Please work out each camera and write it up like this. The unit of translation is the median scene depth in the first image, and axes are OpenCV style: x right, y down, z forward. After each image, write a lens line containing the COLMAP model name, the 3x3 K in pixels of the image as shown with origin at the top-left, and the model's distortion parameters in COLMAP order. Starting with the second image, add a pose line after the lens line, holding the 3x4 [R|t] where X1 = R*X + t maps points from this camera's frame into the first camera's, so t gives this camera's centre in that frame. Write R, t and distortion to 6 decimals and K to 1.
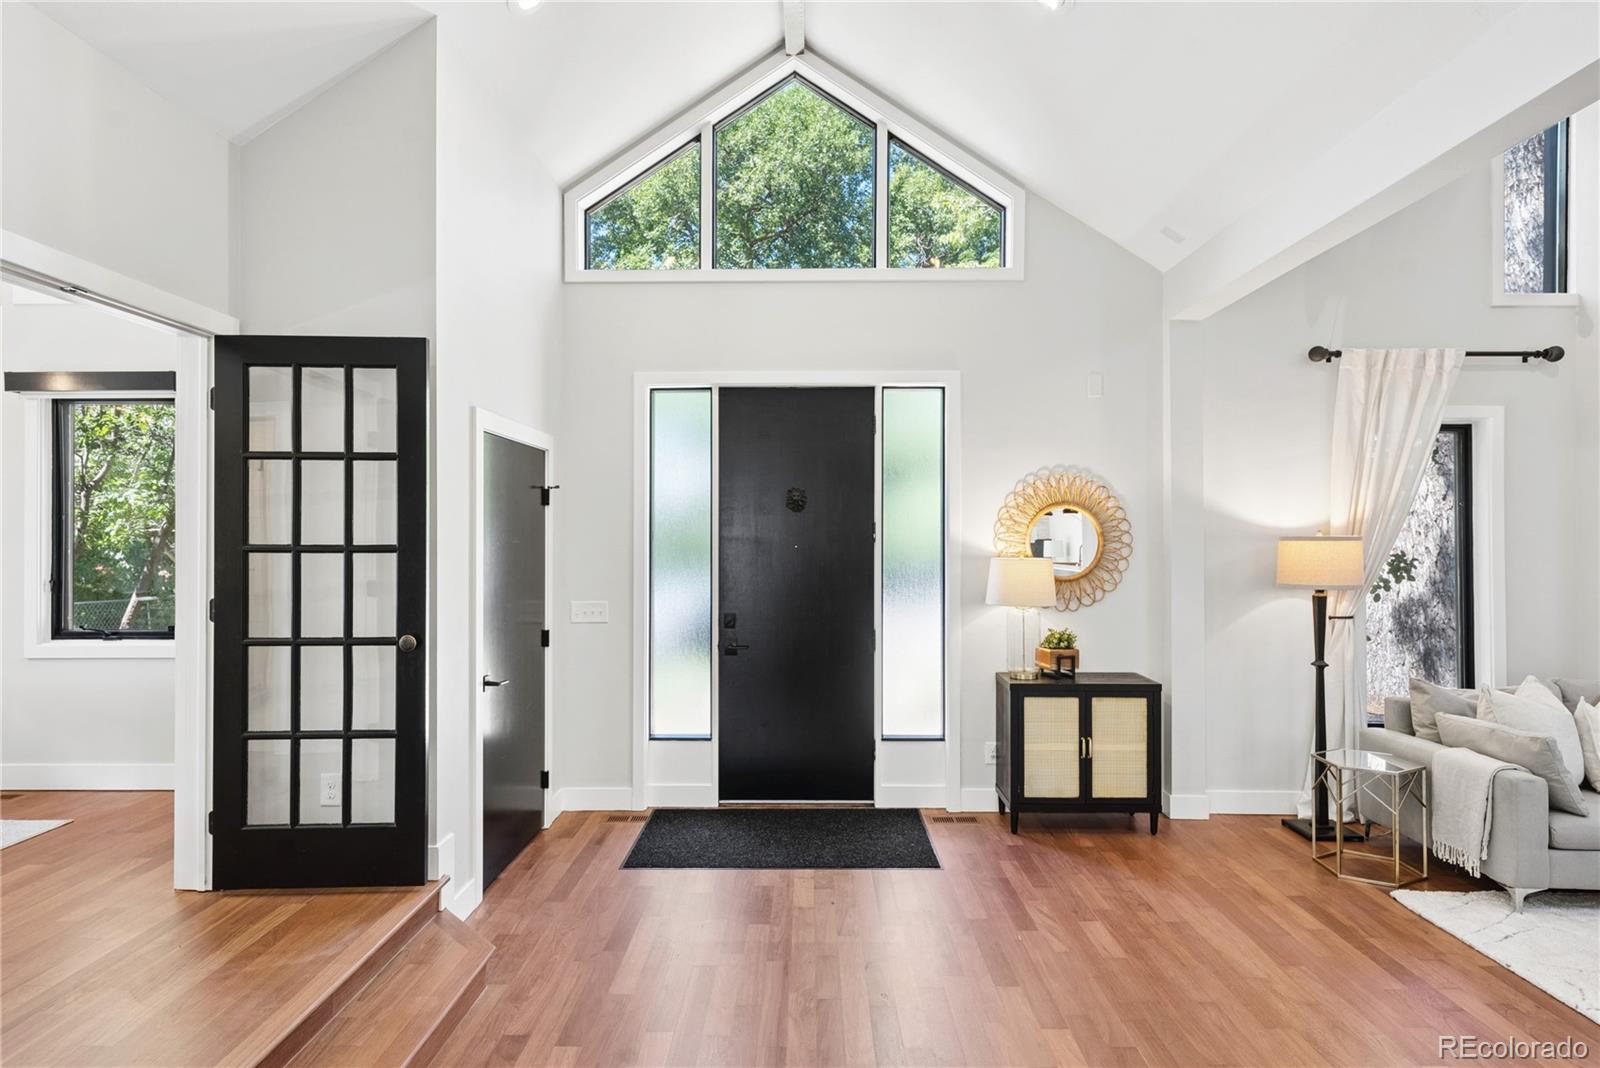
lens RADIAL K [[850.4, 0, 795.3], [0, 850.4, 531.9], [0, 0, 1]] dist [-0.005344, 0.000544]
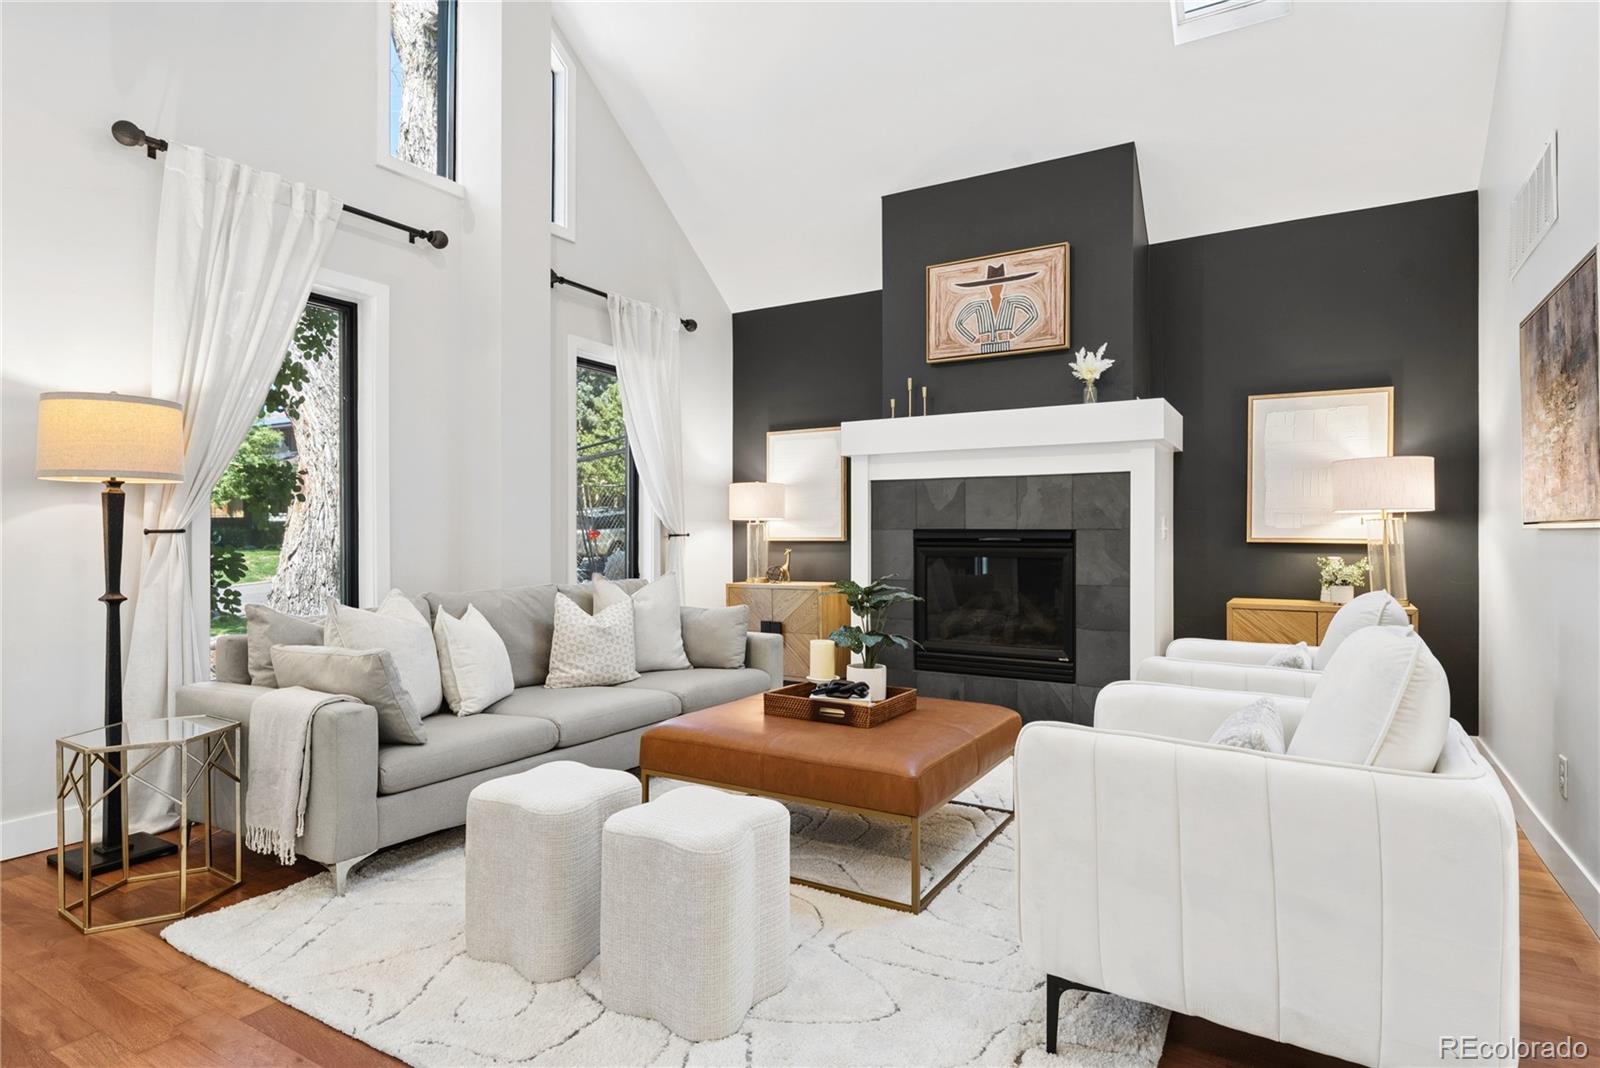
lens RADIAL K [[850.4, 0, 801.6], [0, 850.4, 529.1], [0, 0, 1]] dist [-0.005344, 0.000544]
pose [[0.499435, 0.002210, 0.866349, 0.375140], [-0.003648, 0.999993, -0.000448, 0.118767], [-0.866344, -0.002937, 0.499439, 0.260924]]
